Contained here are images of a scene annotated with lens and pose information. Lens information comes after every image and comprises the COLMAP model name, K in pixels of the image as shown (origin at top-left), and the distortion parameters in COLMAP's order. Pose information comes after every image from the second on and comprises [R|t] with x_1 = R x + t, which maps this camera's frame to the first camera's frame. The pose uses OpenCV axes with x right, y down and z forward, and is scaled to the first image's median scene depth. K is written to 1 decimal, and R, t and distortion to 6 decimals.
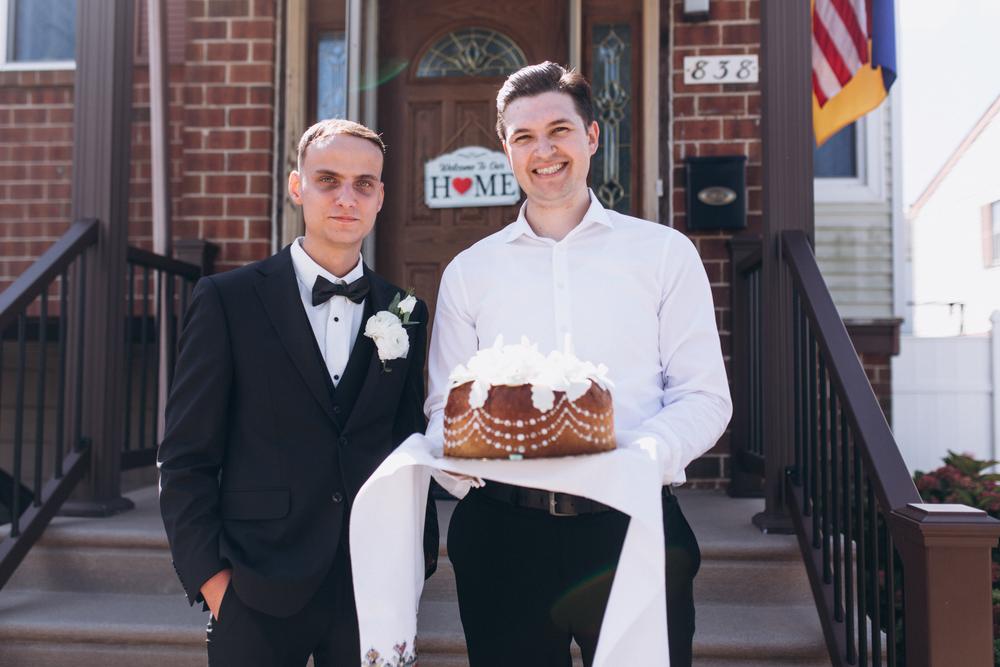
lens RADIAL K [[979.2, 0, 500.0], [0, 979.2, 333.5], [0, 0, 1]] dist [0.001275, -0.004192]
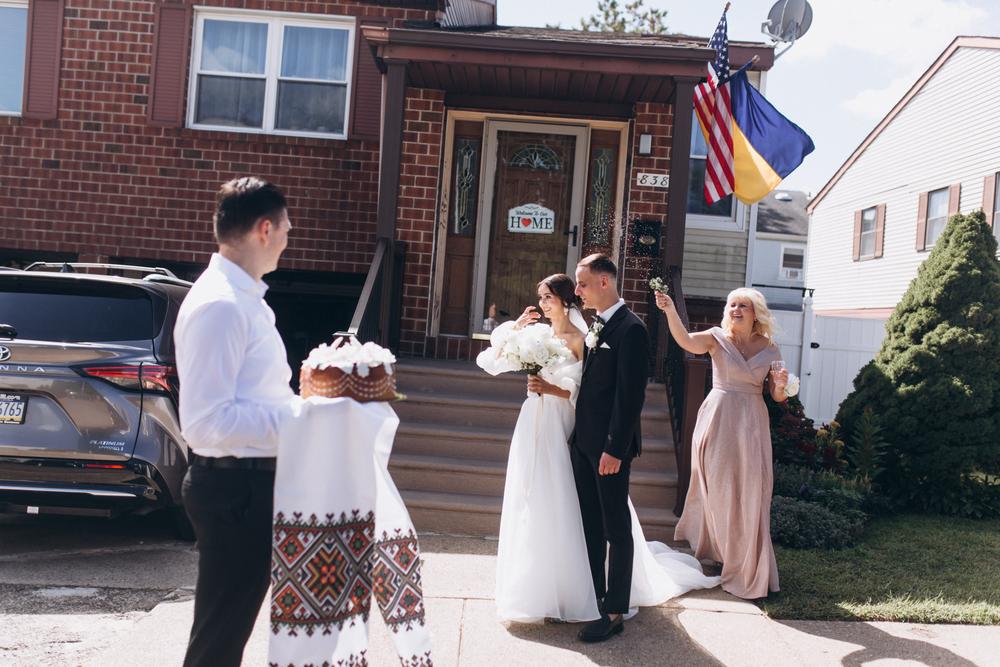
lens RADIAL K [[979.2, 0, 500.0], [0, 979.2, 333.5], [0, 0, 1]] dist [0.001275, -0.004192]
pose [[0.995358, 0.066118, 0.069934, -0.224297], [-0.069826, 0.996204, 0.051981, -0.021857], [-0.066231, -0.056623, 0.996196, -1.069346]]
